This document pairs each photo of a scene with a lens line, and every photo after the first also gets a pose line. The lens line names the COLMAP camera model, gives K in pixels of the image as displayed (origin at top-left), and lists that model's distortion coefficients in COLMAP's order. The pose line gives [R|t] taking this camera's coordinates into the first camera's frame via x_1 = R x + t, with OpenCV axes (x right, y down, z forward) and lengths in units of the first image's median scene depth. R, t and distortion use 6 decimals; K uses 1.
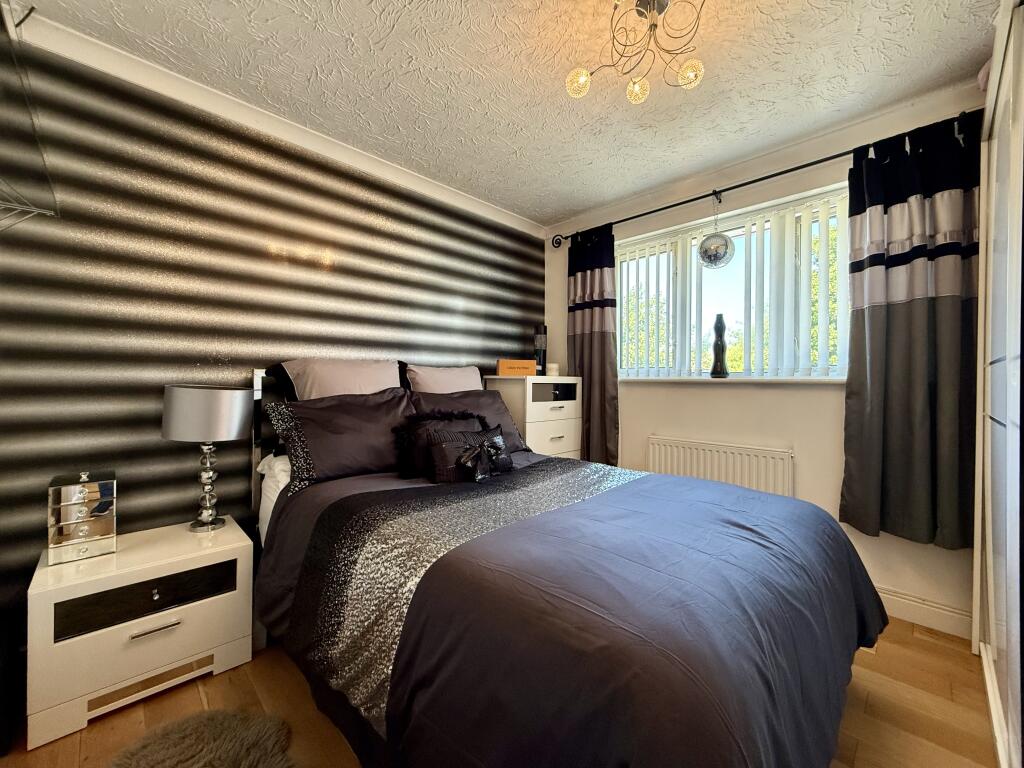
lens RADIAL K [[409.6, 0, 508.5], [0, 409.6, 384.1], [0, 0, 1]] dist [-0.000303, -0.000114]
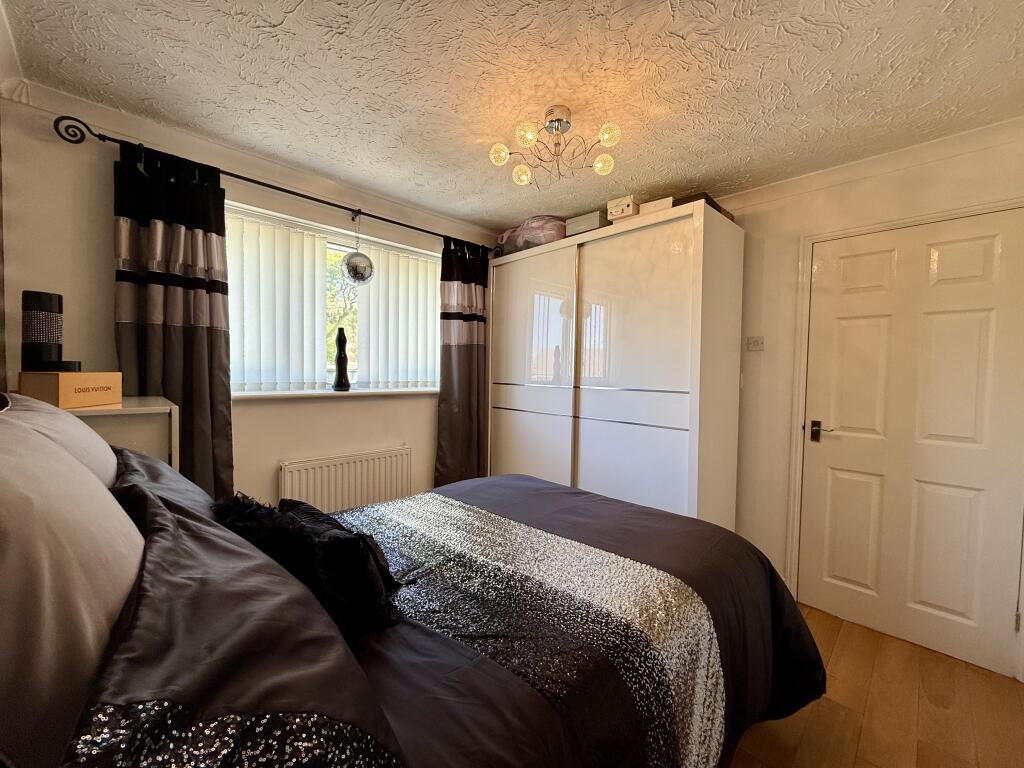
lens RADIAL K [[409.6, 0, 511.0], [0, 409.6, 383.8], [0, 0, 1]] dist [-0.000303, -0.000114]
pose [[0.003914, -0.039638, 0.999206, -0.580576], [-0.007423, 0.999185, 0.039666, -0.087855], [-0.999965, -0.007573, 0.003616, 0.662930]]
